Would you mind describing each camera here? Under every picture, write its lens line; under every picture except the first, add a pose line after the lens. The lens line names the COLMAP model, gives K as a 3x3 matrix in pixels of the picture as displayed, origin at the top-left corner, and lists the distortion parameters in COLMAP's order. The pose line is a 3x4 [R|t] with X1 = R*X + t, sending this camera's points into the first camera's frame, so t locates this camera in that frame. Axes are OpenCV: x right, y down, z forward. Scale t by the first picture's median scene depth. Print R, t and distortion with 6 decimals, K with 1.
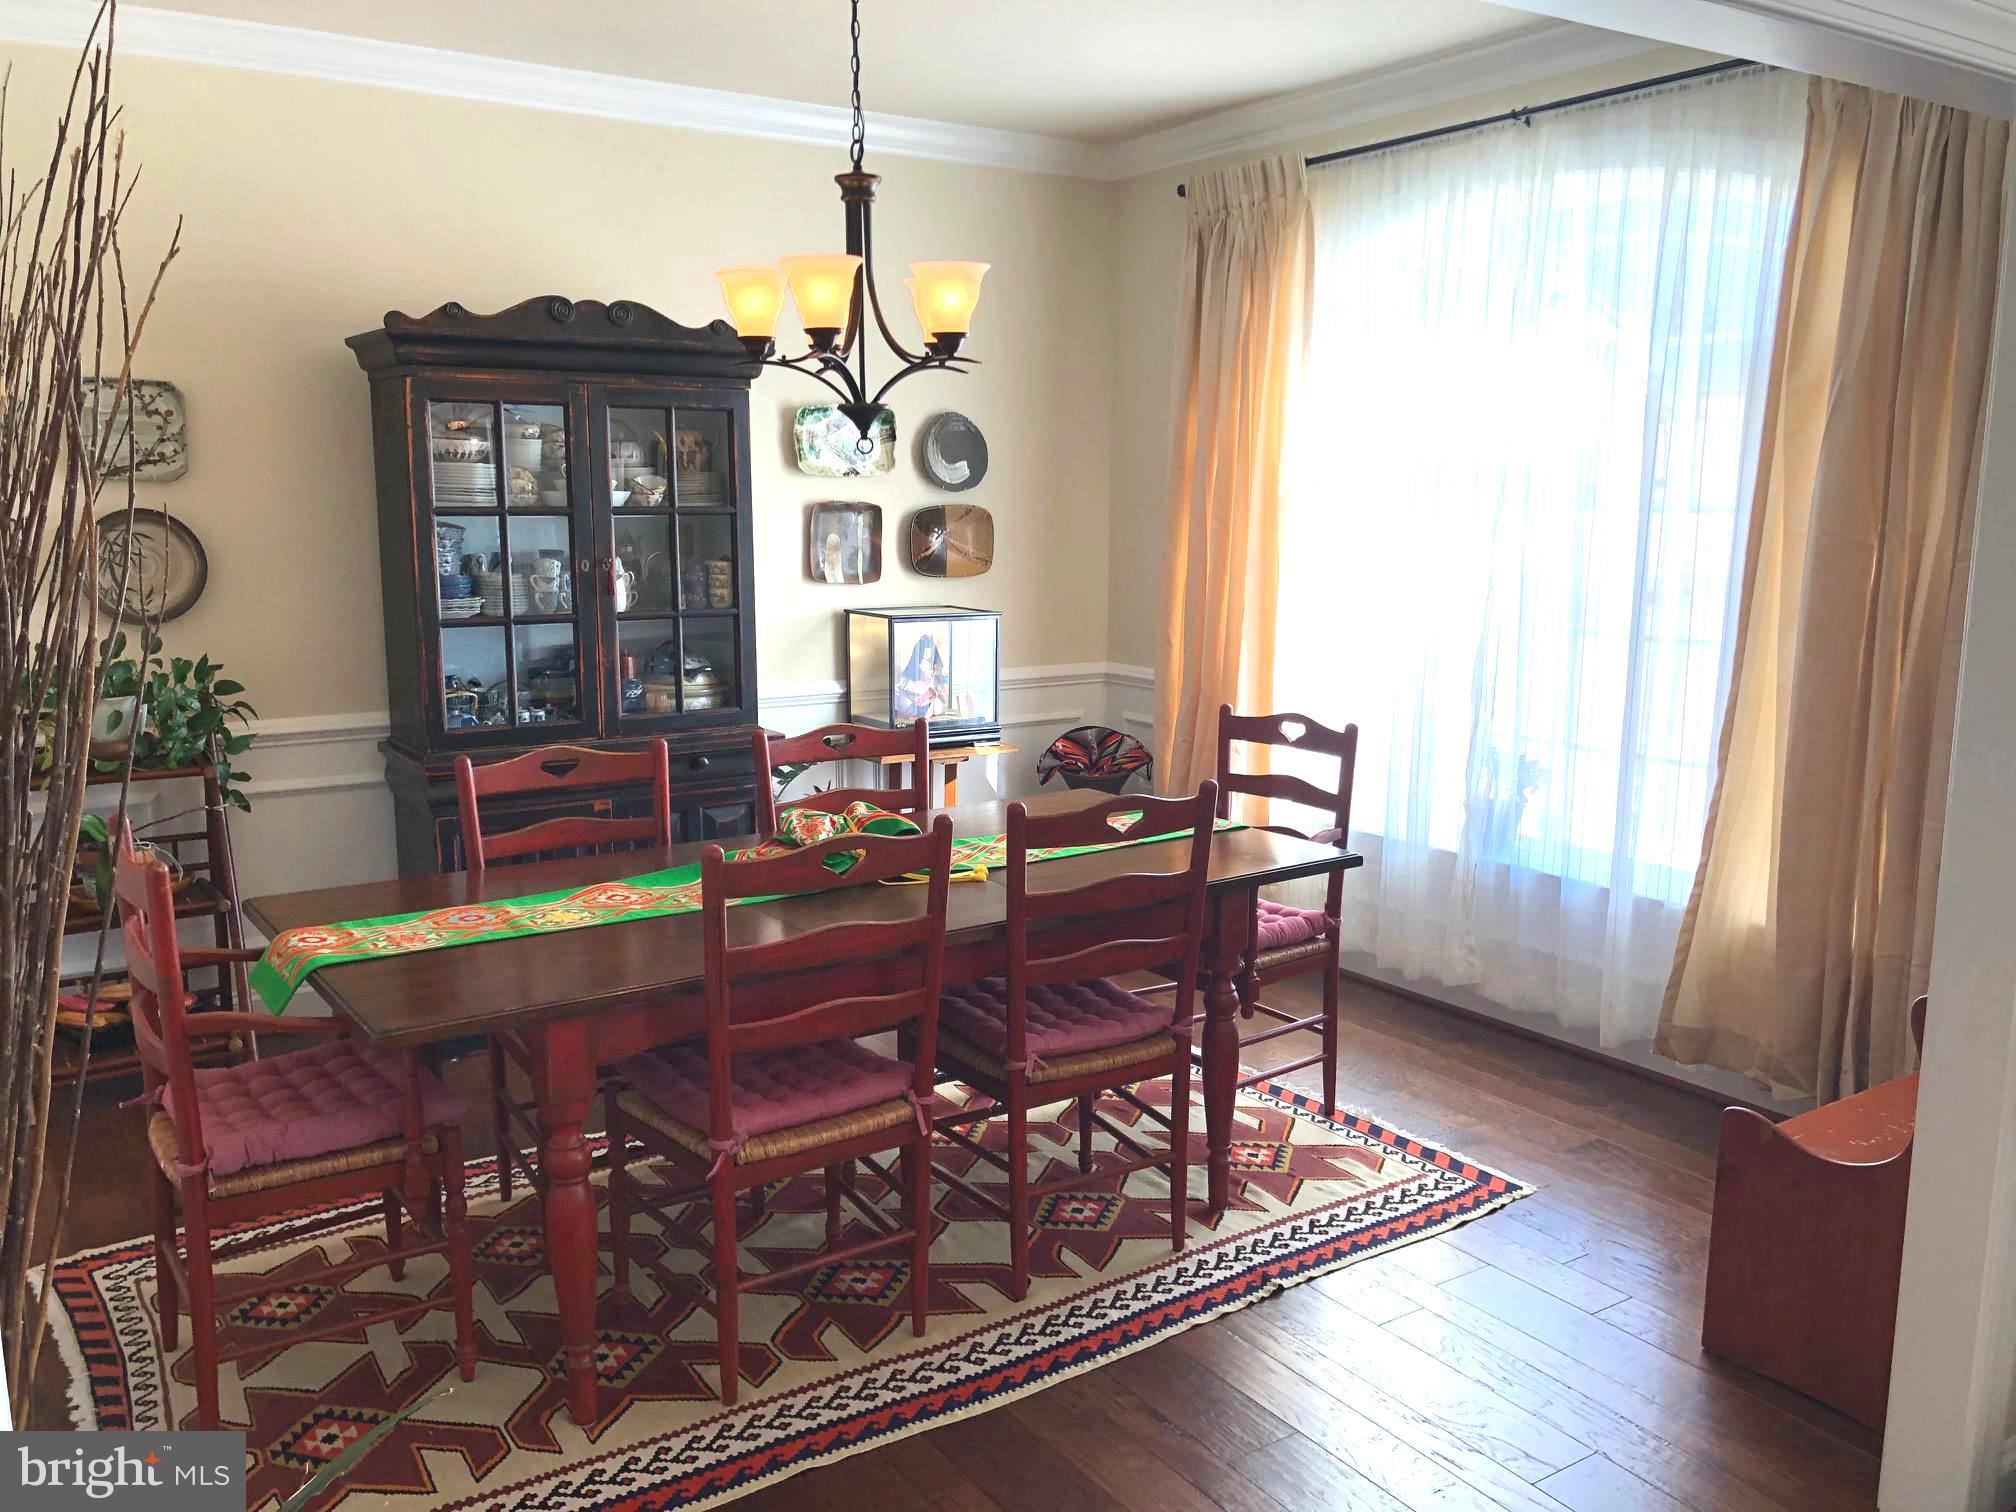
lens RADIAL K [[1640.8, 0, 1008.4], [0, 1640.8, 765.5], [0, 0, 1]] dist [0.049334, -0.067284]
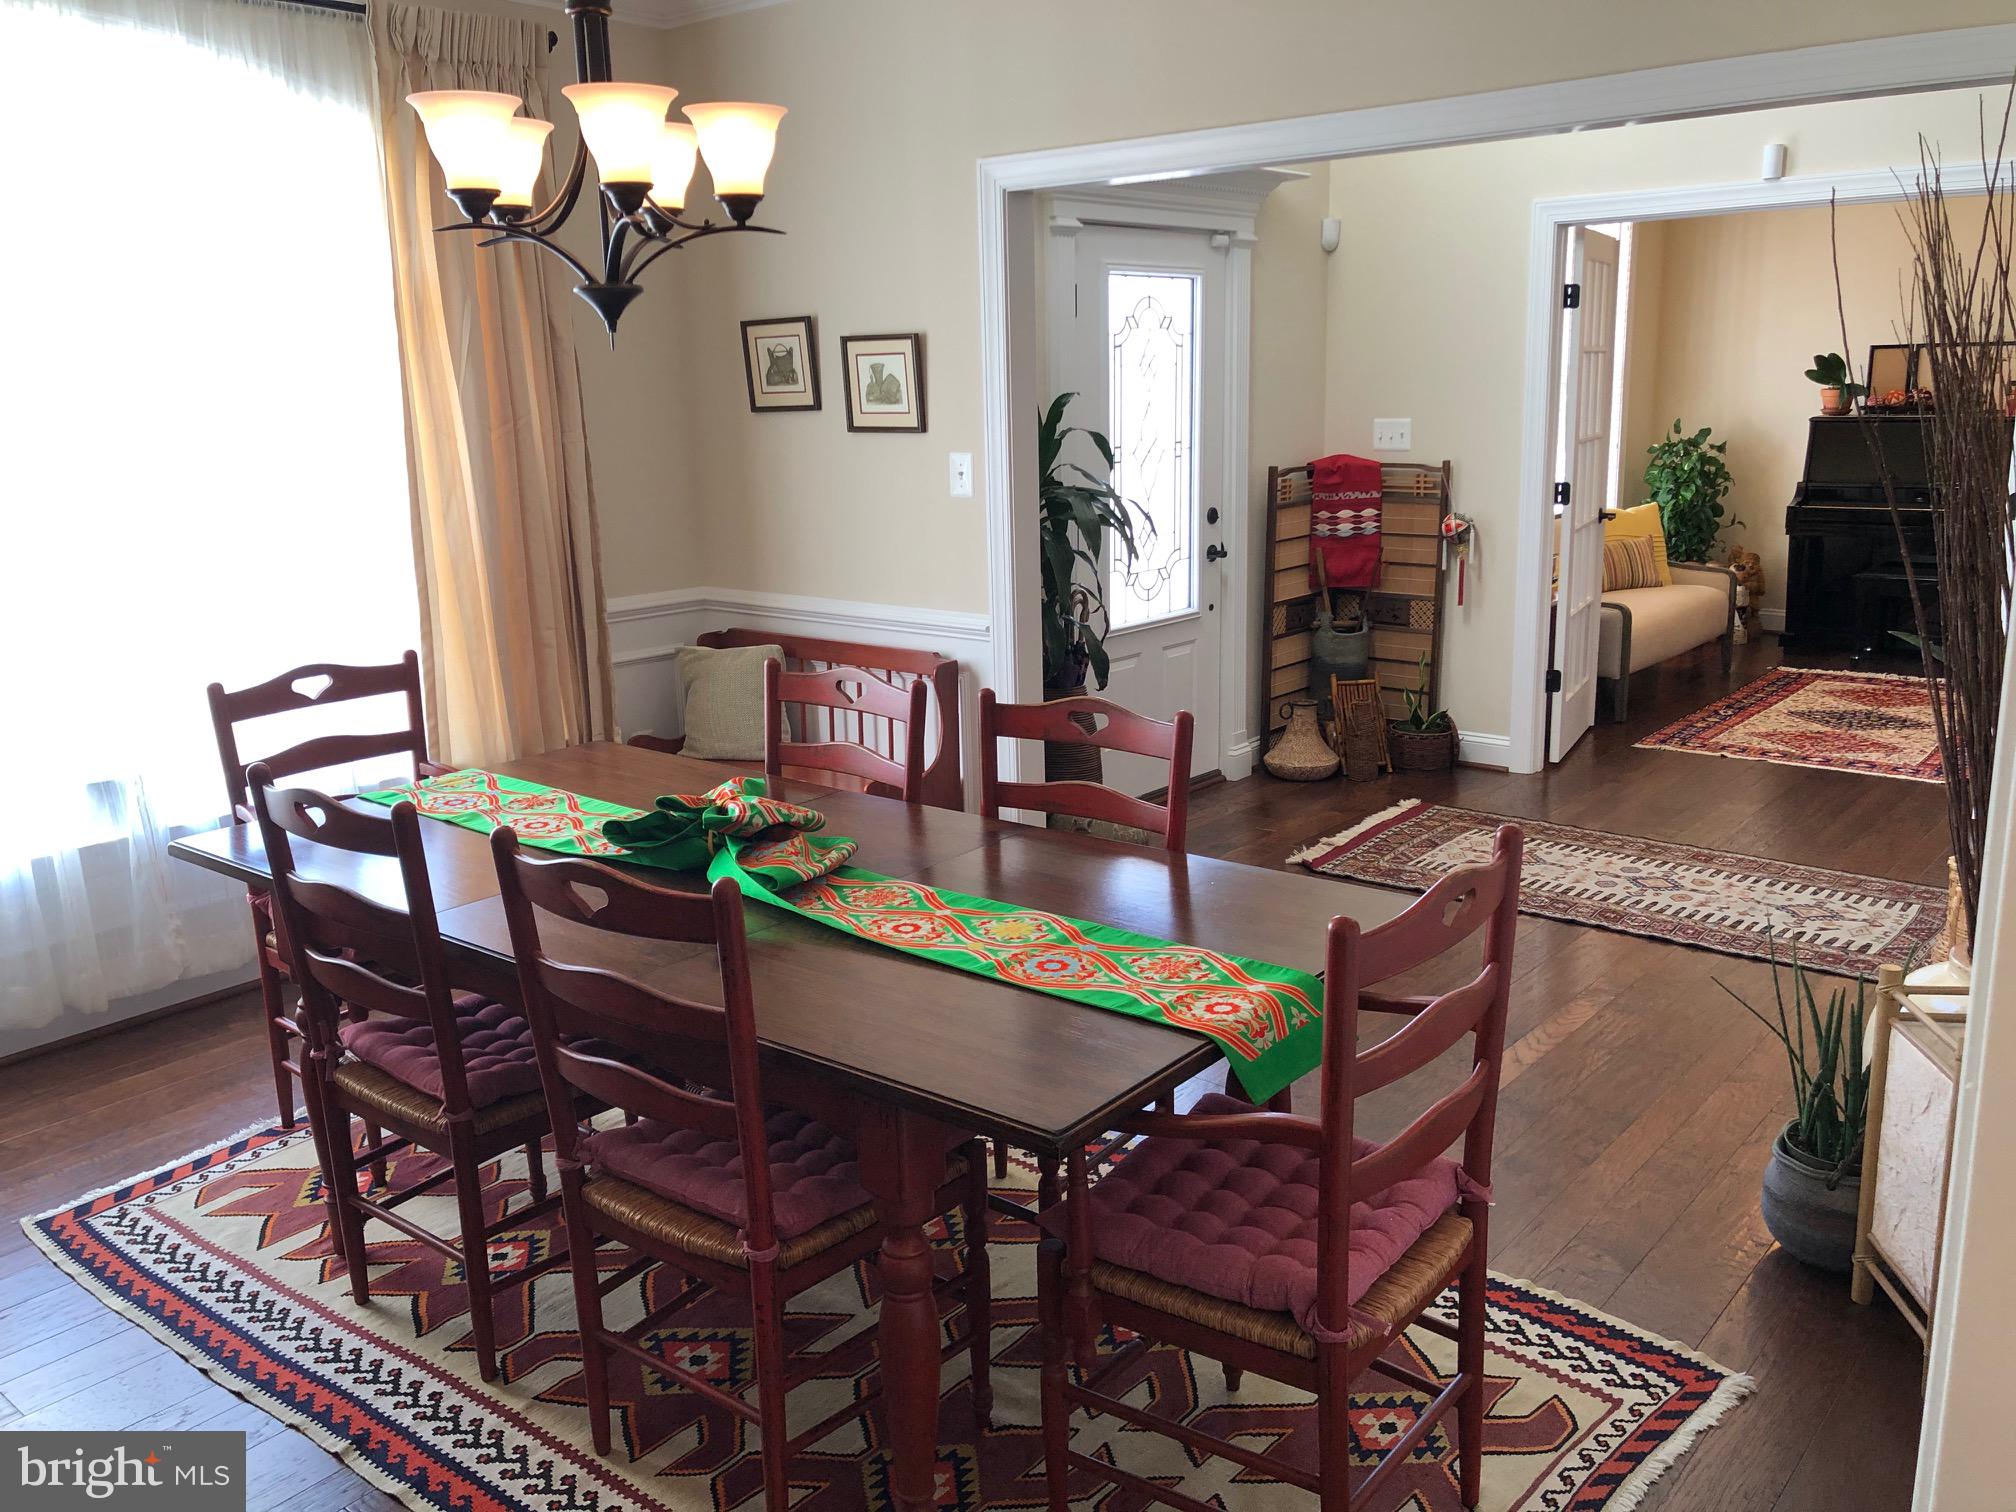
lens RADIAL K [[1640.8, 0, 1012.4], [0, 1640.8, 755.9], [0, 0, 1]] dist [0.049334, -0.067284]
pose [[-0.289908, -0.206187, 0.934580, -0.927833], [0.184541, 0.946149, 0.265984, -0.185143], [-0.939094, 0.249579, -0.236246, 1.089177]]
